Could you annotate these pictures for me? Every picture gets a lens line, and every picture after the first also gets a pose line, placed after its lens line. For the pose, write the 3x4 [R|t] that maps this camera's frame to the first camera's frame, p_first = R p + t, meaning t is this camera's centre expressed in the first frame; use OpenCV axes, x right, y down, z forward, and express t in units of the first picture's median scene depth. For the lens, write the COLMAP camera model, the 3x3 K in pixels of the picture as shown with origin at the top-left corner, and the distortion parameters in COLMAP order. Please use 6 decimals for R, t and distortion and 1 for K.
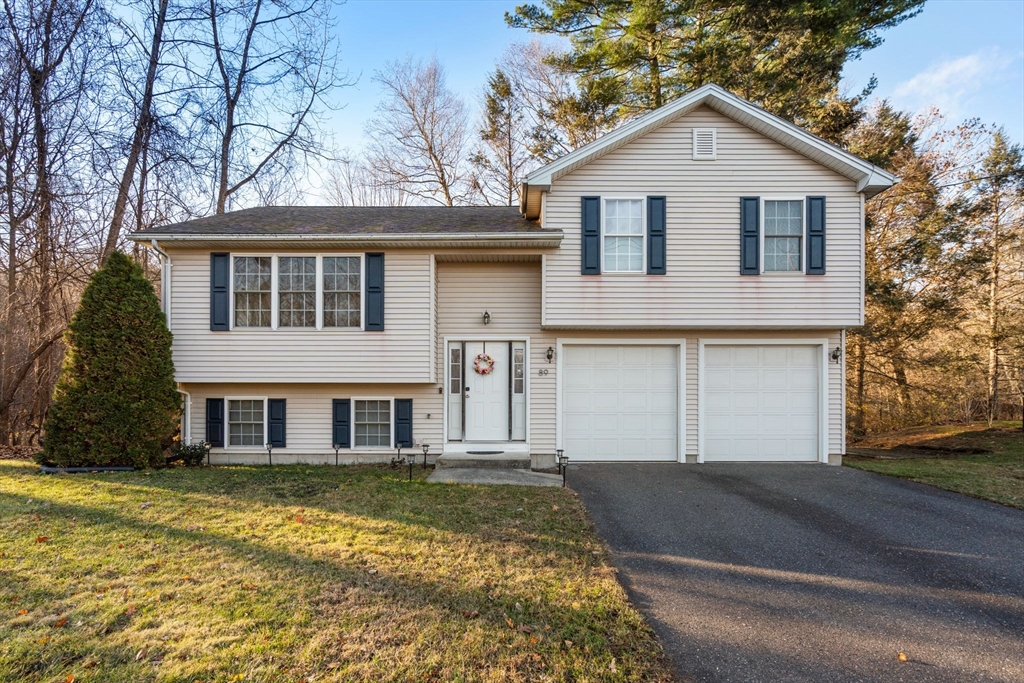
lens RADIAL K [[473.3, 0, 512.0], [0, 473.3, 399.6], [0, 0, 1]] dist [0.000202, 0.000091]
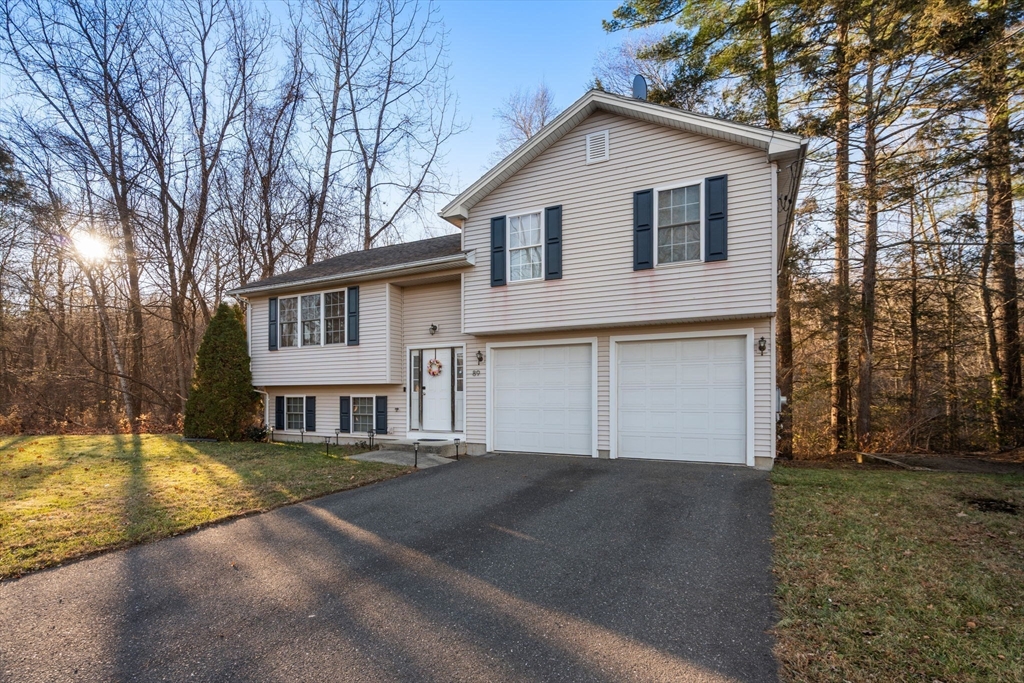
lens RADIAL K [[465.8, 0, 512.1], [0, 465.8, 396.4], [0, 0, 1]] dist [-0.001767, -0.000294]
pose [[0.905567, -0.002677, -0.424195, 0.647897], [0.001803, 0.999995, -0.002463, 0.002717], [0.424200, 0.001465, 0.905567, 0.005265]]
